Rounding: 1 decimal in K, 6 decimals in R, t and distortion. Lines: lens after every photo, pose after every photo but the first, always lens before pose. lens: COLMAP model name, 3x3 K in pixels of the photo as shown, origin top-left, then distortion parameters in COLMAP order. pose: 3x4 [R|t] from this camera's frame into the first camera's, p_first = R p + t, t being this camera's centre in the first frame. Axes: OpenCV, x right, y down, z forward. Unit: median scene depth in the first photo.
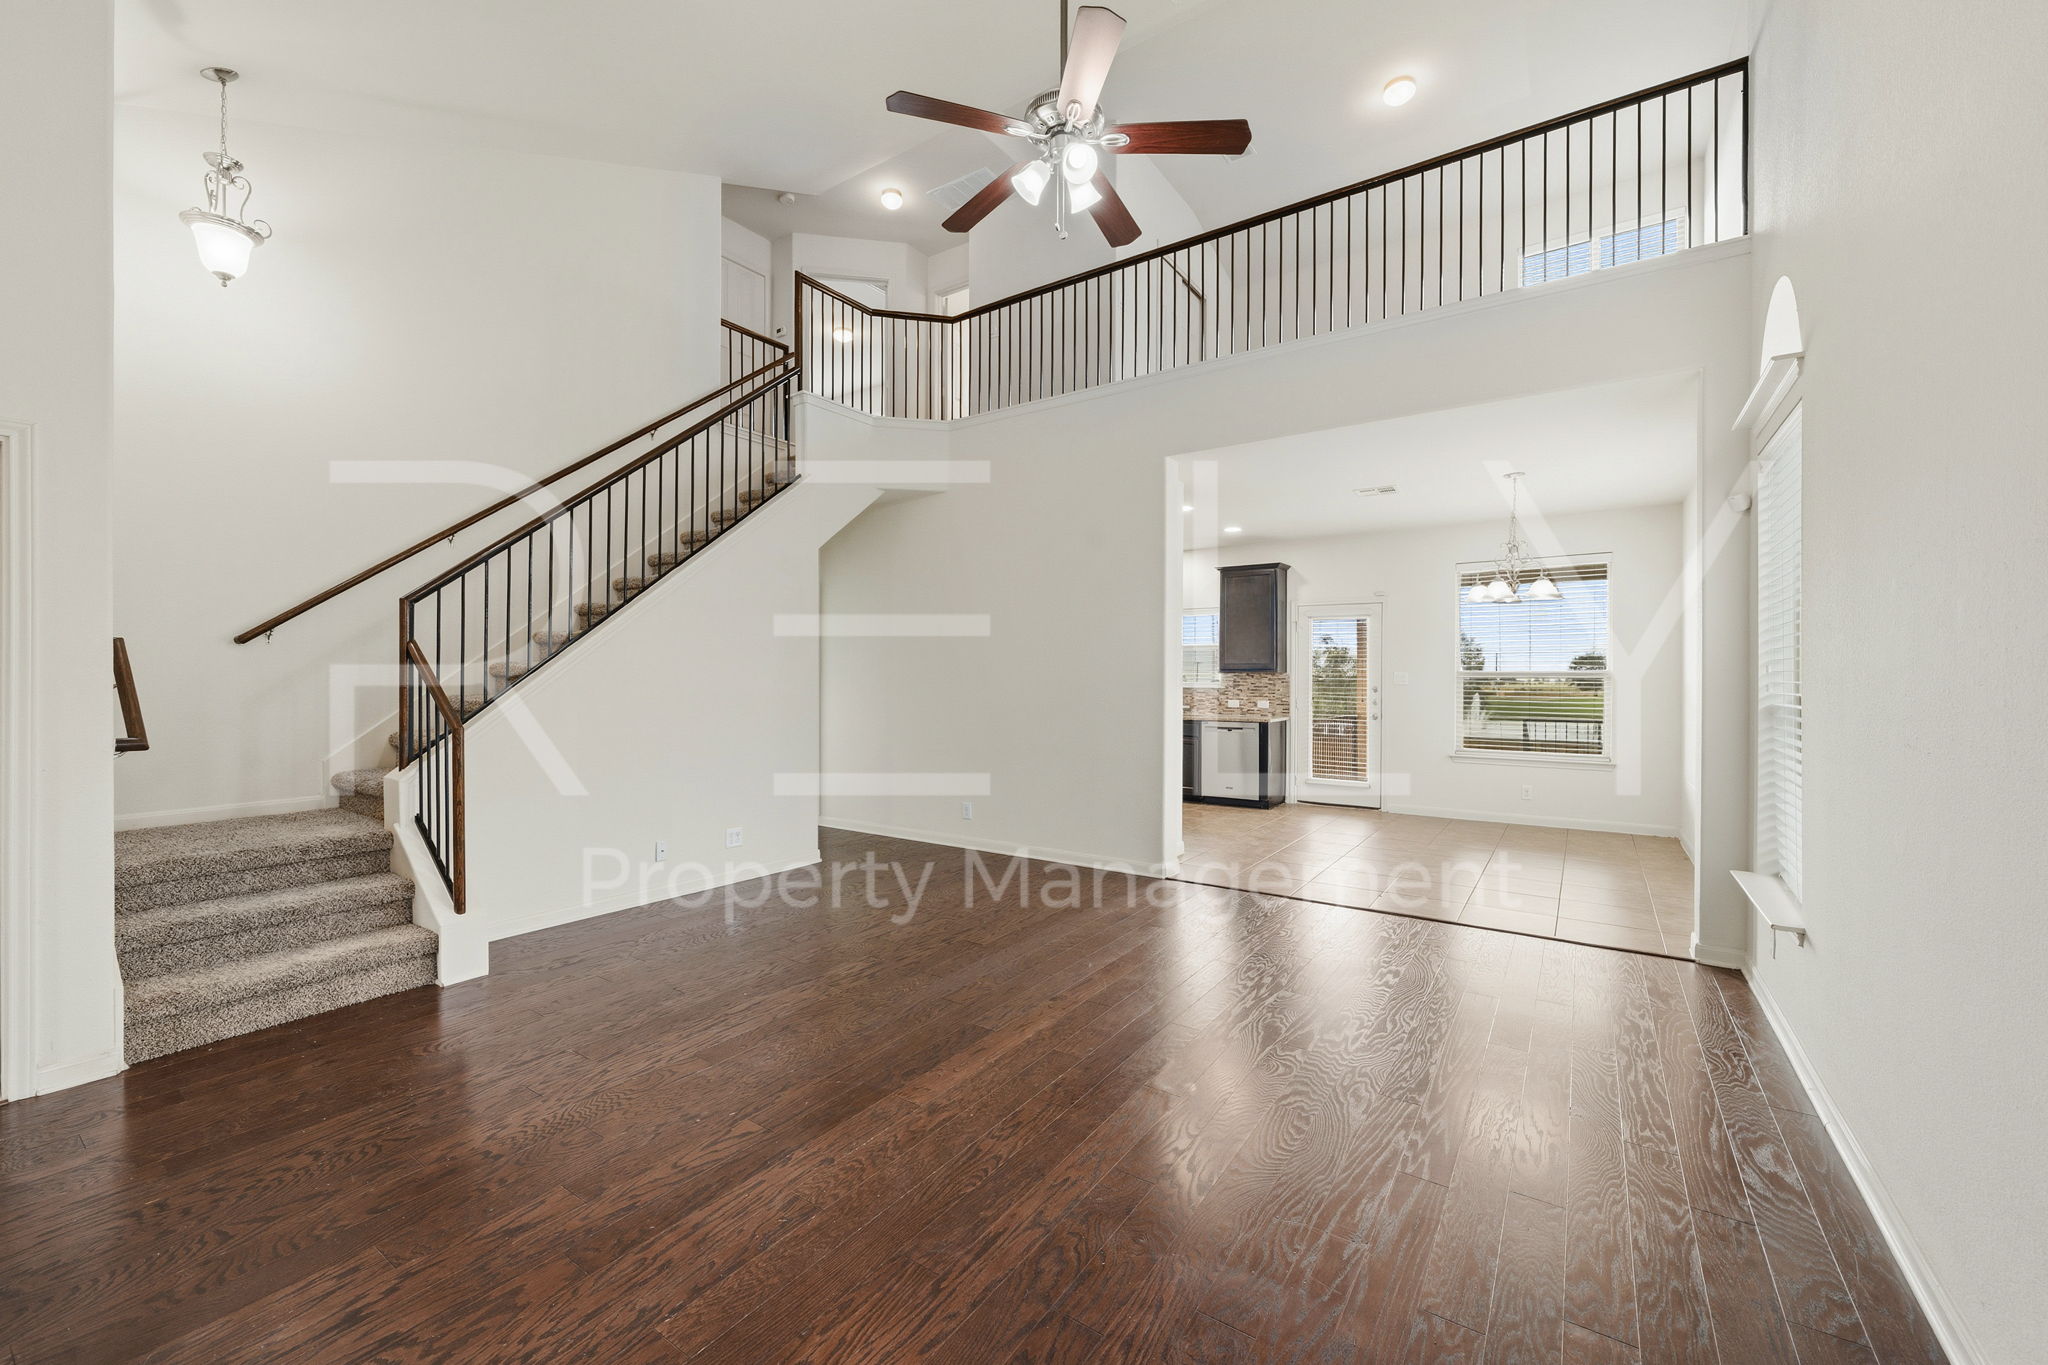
lens RADIAL K [[808.7, 0, 1018.7], [0, 808.7, 677.0], [0, 0, 1]] dist [-0.001065, 0.000193]
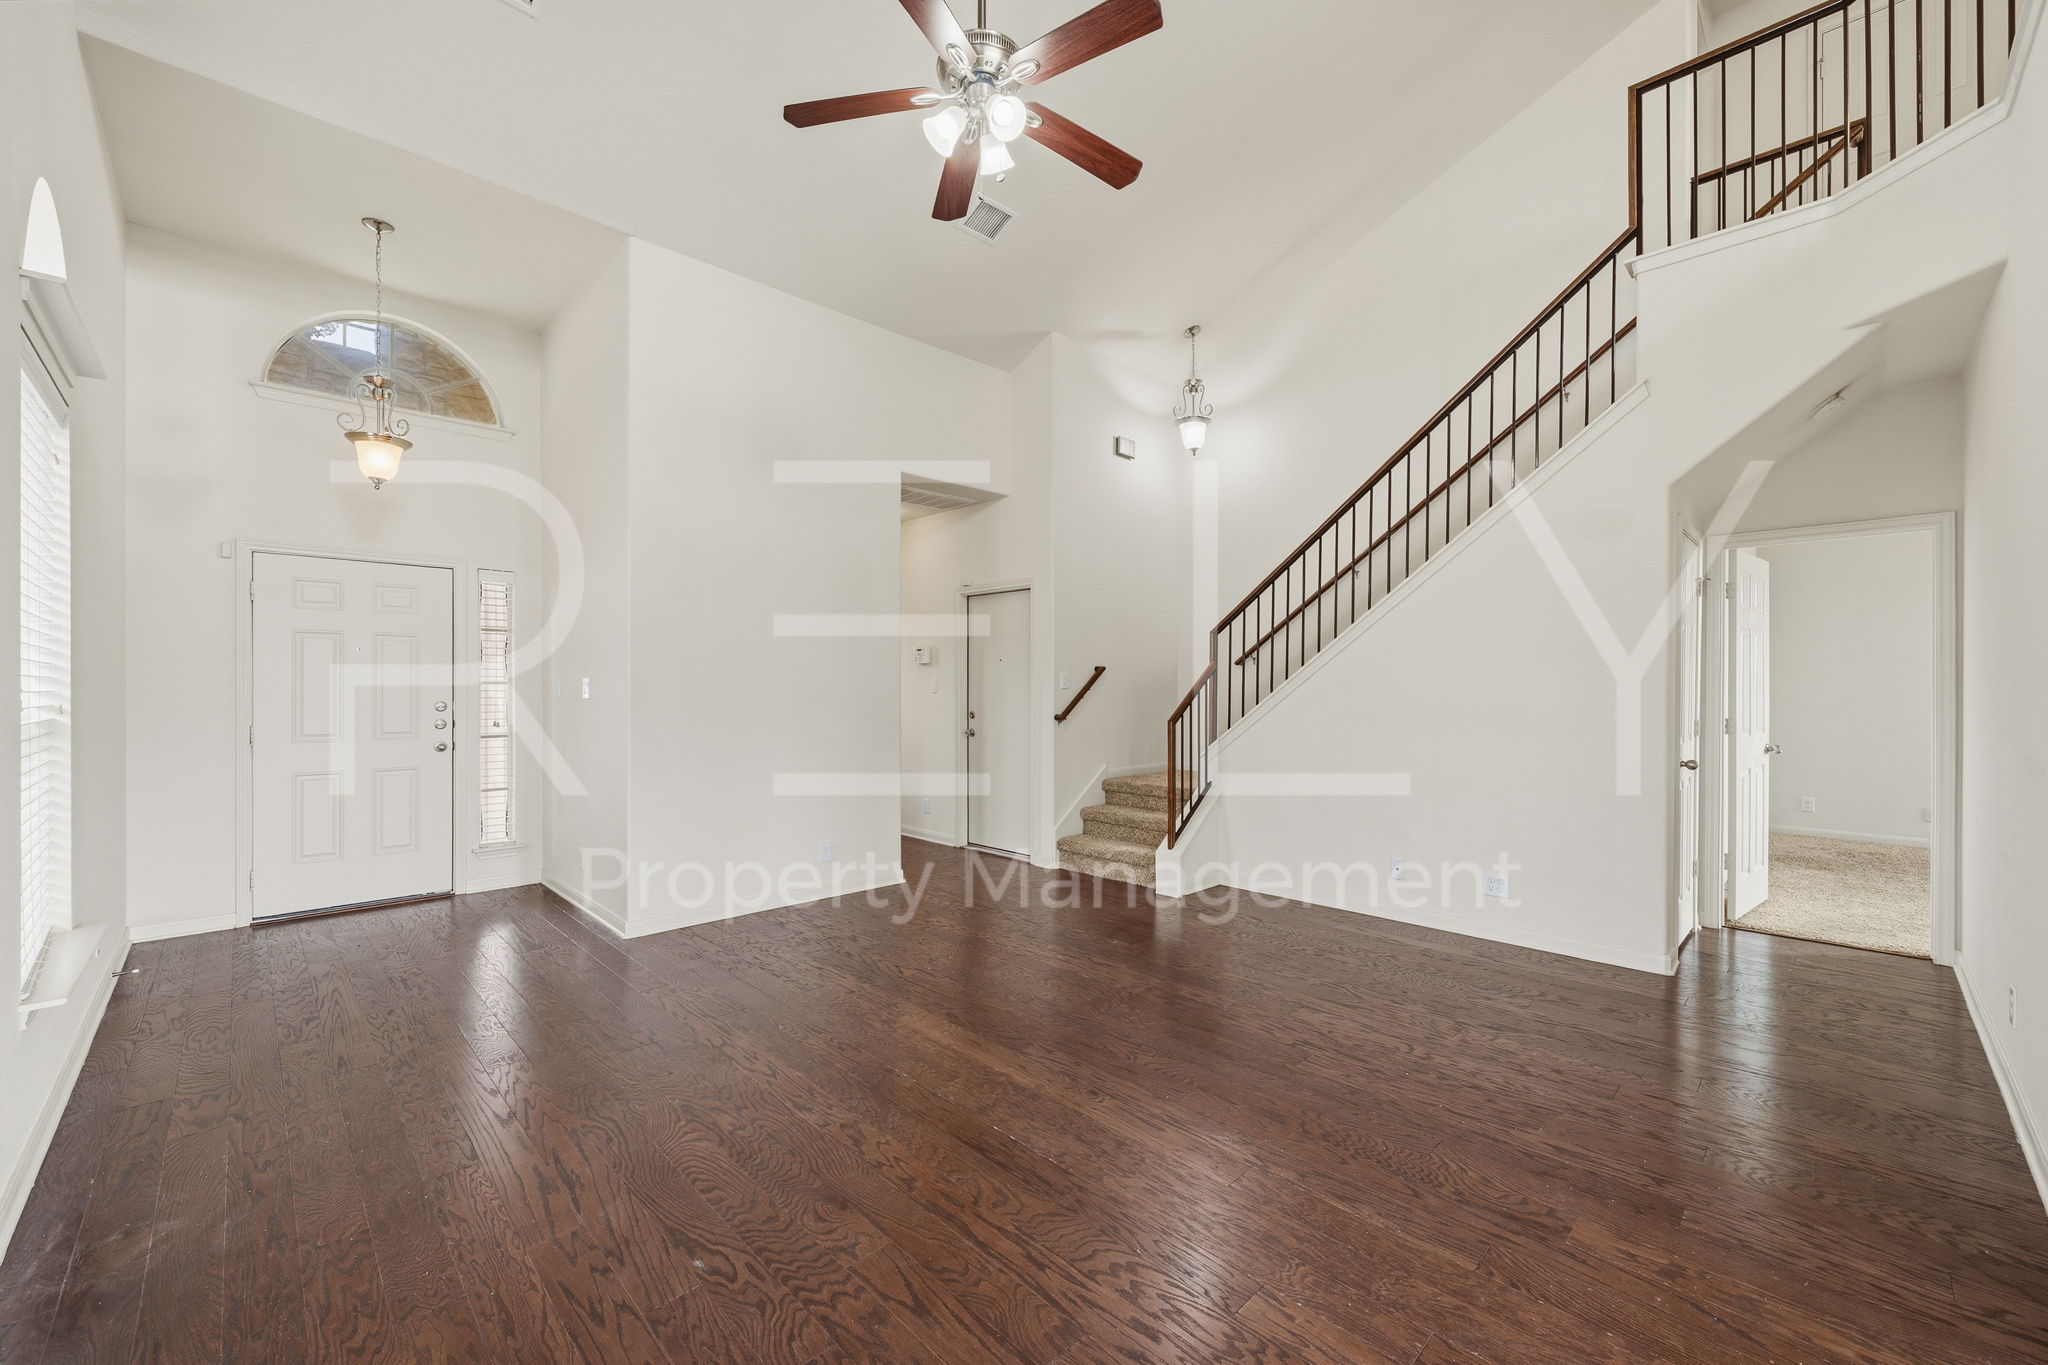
lens RADIAL K [[808.7, 0, 1028.8], [0, 808.7, 684.4], [0, 0, 1]] dist [-0.001065, 0.000193]
pose [[-0.183889, -0.002065, -0.982945, 0.814183], [-0.001164, 0.999998, -0.001883, 0.000853], [0.982946, 0.000798, -0.183891, 1.059802]]
